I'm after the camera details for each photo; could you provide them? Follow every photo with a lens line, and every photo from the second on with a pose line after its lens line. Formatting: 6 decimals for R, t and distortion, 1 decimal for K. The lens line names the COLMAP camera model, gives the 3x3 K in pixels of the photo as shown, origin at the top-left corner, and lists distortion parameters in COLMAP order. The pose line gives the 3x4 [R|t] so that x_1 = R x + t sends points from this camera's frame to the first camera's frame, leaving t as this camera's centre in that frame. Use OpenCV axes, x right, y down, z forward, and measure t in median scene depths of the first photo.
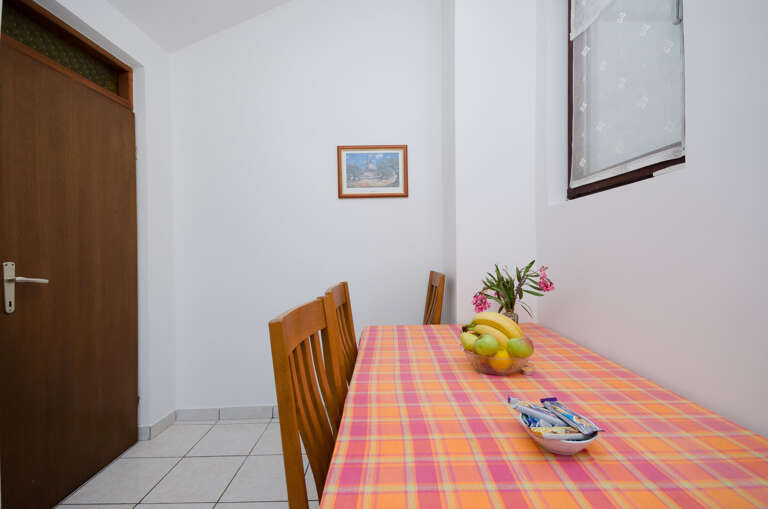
lens RADIAL K [[326.5, 0, 386.5], [0, 326.5, 251.6], [0, 0, 1]] dist [0.021835, -0.000101]
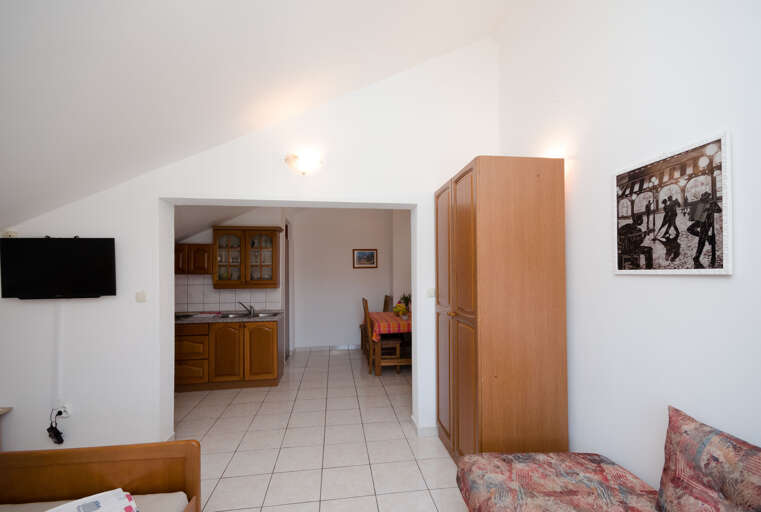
lens RADIAL K [[319.3, 0, 380.7], [0, 319.3, 272.5], [0, 0, 1]] dist [-0.000162, -0.000012]
pose [[0.987859, 0.007717, 0.155164, -0.460073], [-0.007246, 0.999967, -0.003597, -0.161867], [-0.155187, 0.002429, 0.987882, -2.380443]]
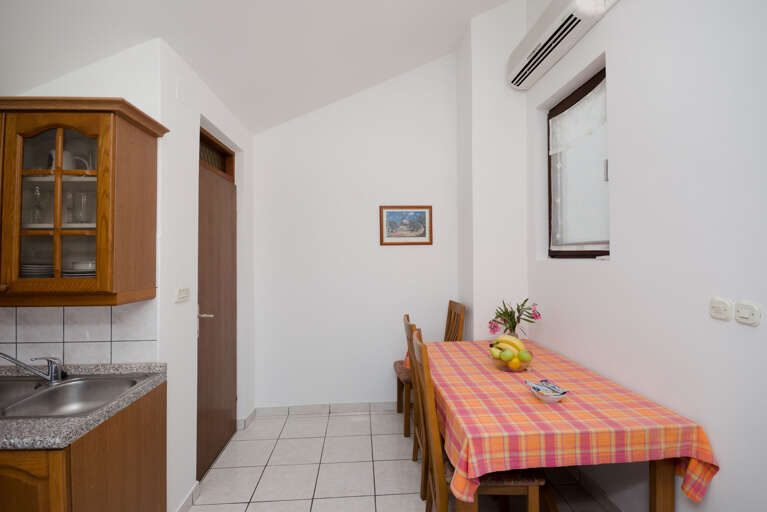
lens RADIAL K [[342.2, 0, 383.5], [0, 342.2, 256.0], [0, 0, 1]] dist [-0.002218, -0.000529]
pose [[0.997251, 0.006002, 0.073851, -0.323453], [-0.005264, 0.999934, -0.010182, -0.145671], [-0.073907, 0.009766, 0.997217, -0.512759]]
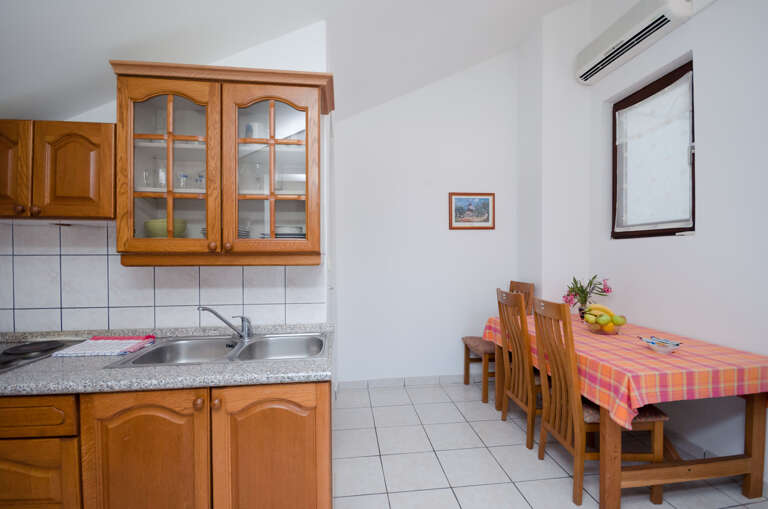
lens RADIAL K [[337.5, 0, 384.7], [0, 337.5, 263.3], [0, 0, 1]] dist [-0.000130, -0.000293]
pose [[0.990543, 0.001753, 0.137194, -0.848266], [-0.003694, 0.999897, 0.013896, -0.051596], [-0.137156, -0.014271, 0.990447, -0.548698]]
